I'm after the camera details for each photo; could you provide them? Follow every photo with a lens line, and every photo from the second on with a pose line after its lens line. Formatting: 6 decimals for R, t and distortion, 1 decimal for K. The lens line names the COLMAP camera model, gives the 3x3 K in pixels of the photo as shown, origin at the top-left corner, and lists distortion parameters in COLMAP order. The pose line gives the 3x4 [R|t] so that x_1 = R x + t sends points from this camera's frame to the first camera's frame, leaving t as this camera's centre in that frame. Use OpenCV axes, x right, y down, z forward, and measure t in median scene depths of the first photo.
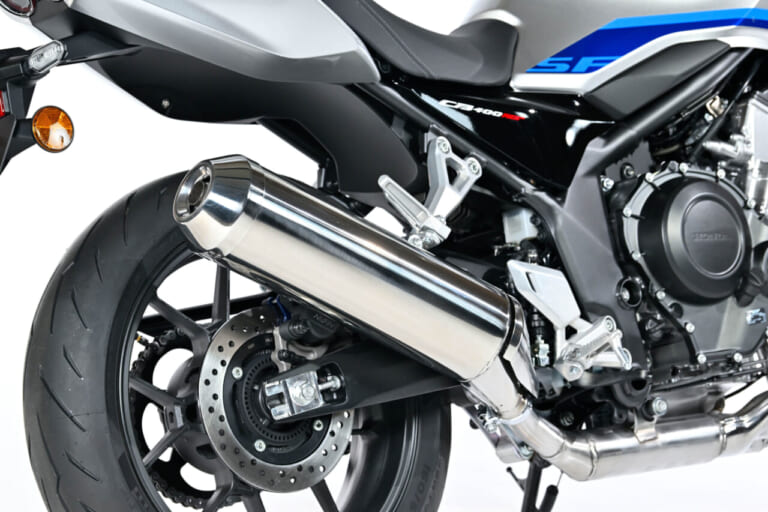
lens RADIAL K [[2829.1, 0, 384.0], [0, 2829.1, 256.0], [0, 0, 1]] dist [-0.000767, -0.055299]
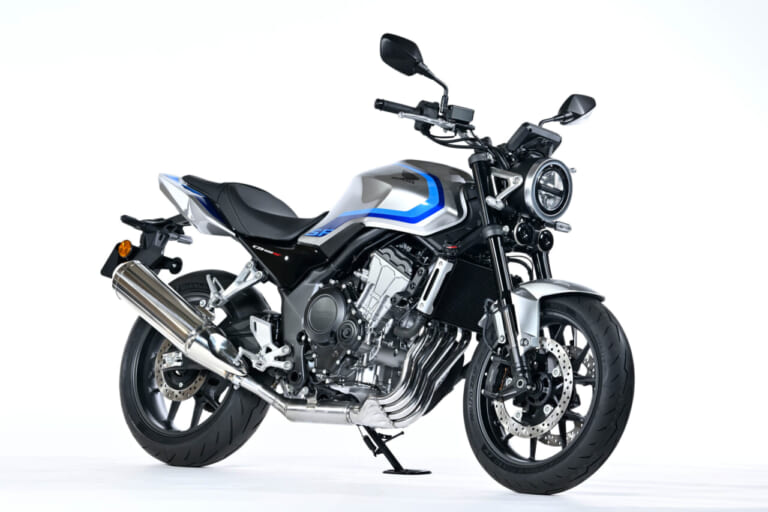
lens RADIAL K [[3694.2, 0, 384.0], [0, 3694.2, 256.0], [0, 0, 1]] dist [0.075393, 0.001227]
pose [[0.163692, 0.028116, -0.986111, 3.002281], [-0.092731, 0.995606, 0.012994, -0.095145], [0.982143, 0.089316, 0.165580, 0.603712]]
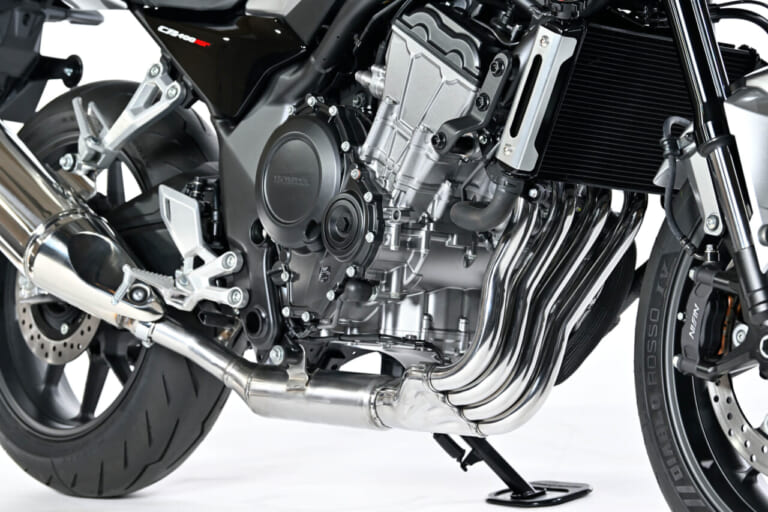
lens RADIAL K [[2657.8, 0, 384.0], [0, 2657.8, 256.0], [0, 0, 1]] dist [-0.063832, 0.349110]
pose [[0.050095, 0.128188, -0.990484, 1.006750], [0.008792, 0.991634, 0.128782, -0.096284], [0.998706, -0.015159, 0.048549, 1.030382]]
